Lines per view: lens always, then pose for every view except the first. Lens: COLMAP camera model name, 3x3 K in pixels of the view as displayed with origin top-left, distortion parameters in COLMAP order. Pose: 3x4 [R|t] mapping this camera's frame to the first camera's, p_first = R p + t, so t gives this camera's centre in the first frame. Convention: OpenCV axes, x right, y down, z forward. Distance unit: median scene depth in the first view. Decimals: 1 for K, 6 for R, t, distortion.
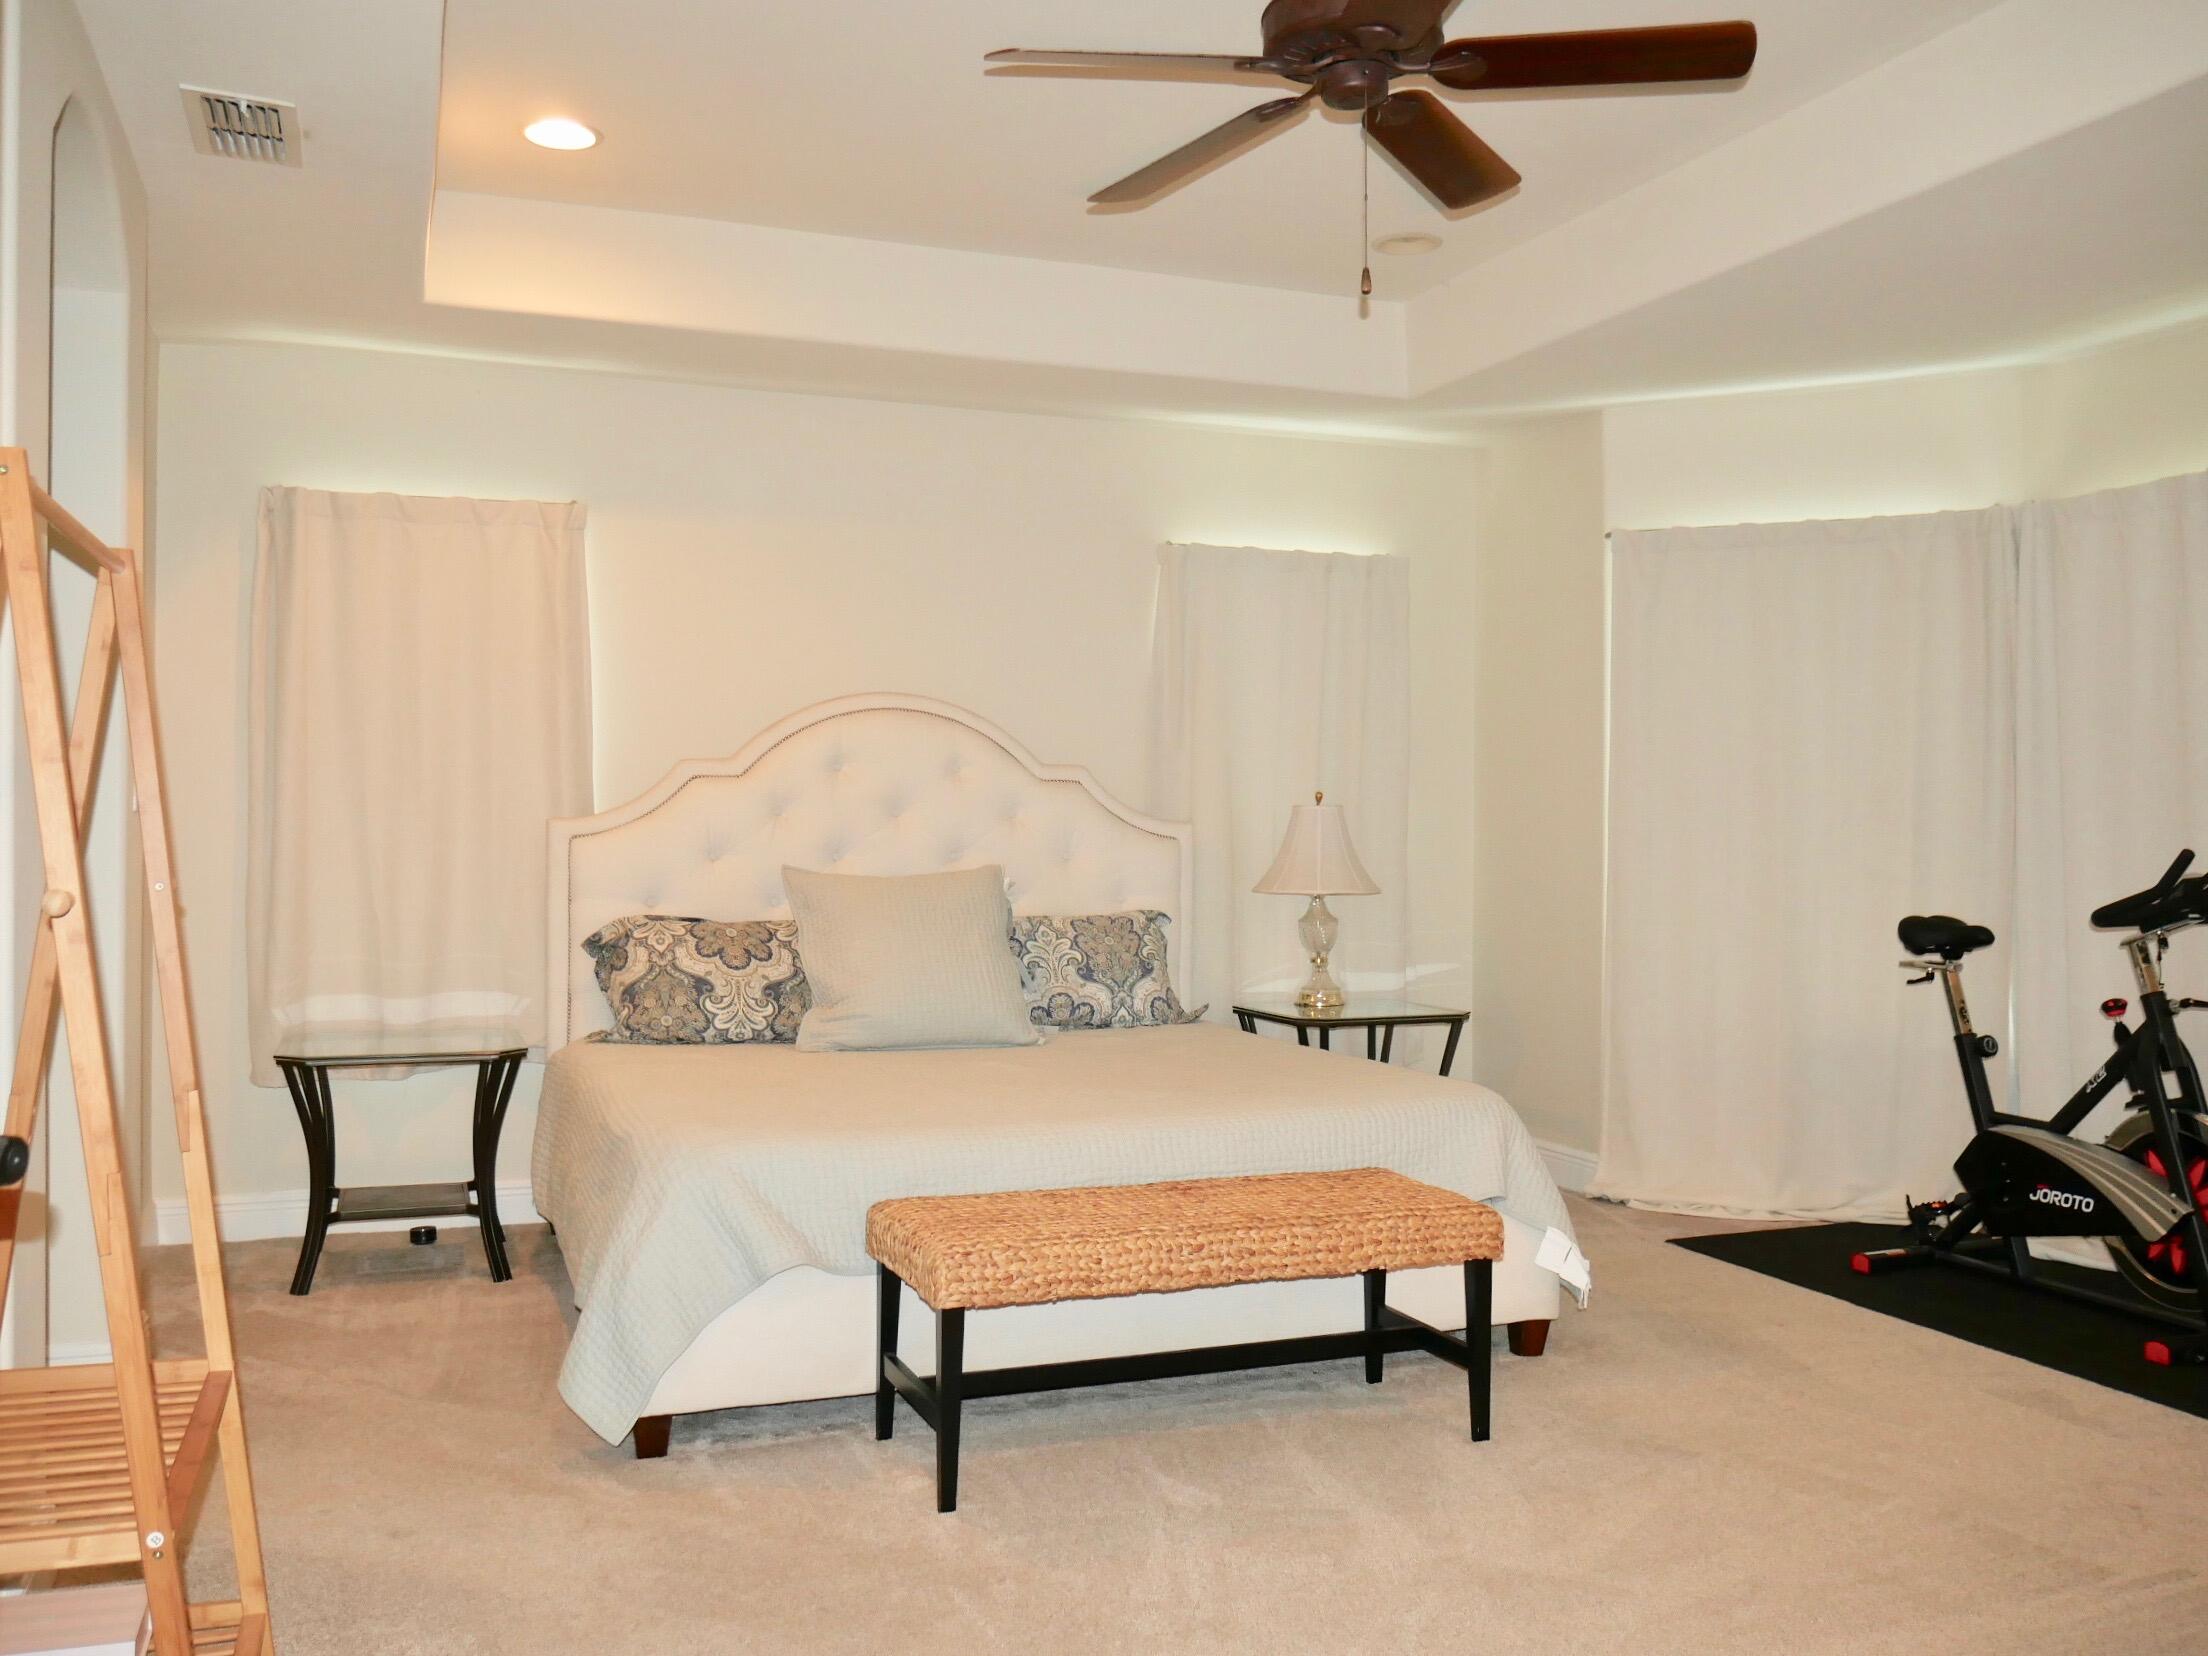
lens RADIAL K [[1849.8, 0, 1104.0], [0, 1849.8, 828.0], [0, 0, 1]] dist [-0.008840, -0.003332]
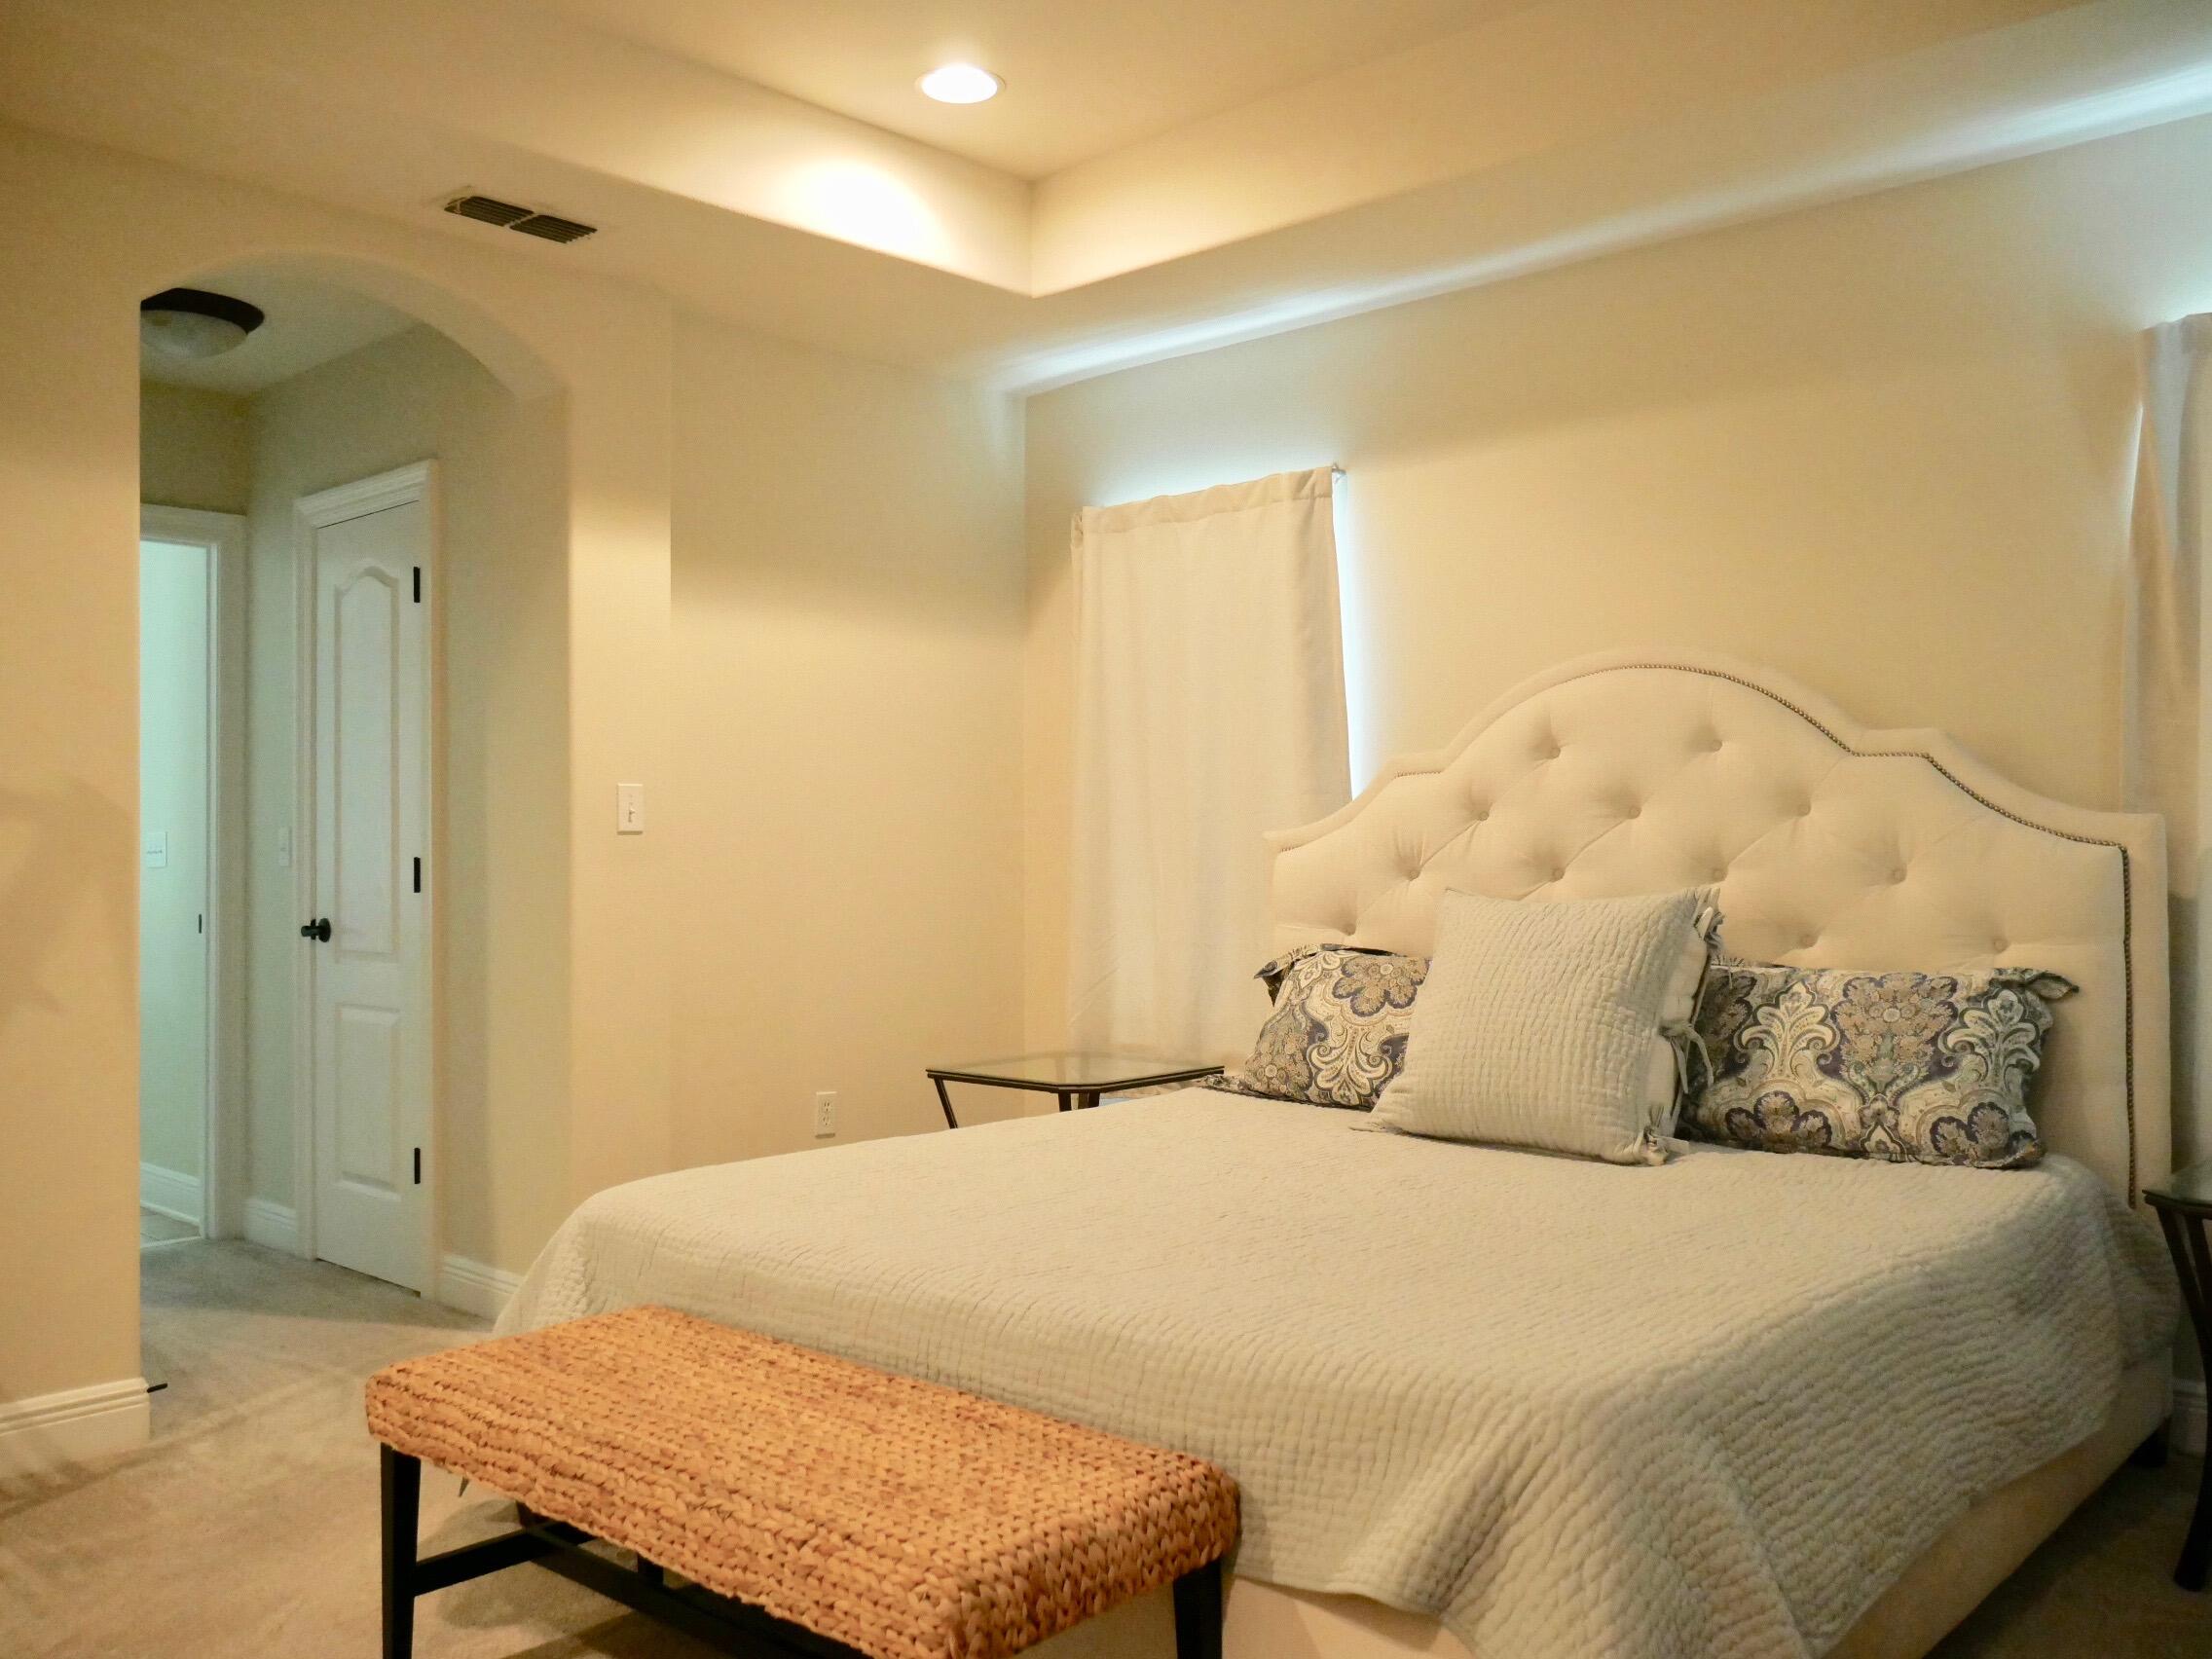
lens RADIAL K [[1853.2, 0, 1106.0], [0, 1853.2, 829.5], [0, 0, 1]] dist [-0.008840, -0.003332]
pose [[0.452202, -0.015525, -0.891781, 0.444840], [0.018517, 0.999796, -0.008016, 0.000139], [0.891724, -0.012888, 0.452397, 0.512674]]
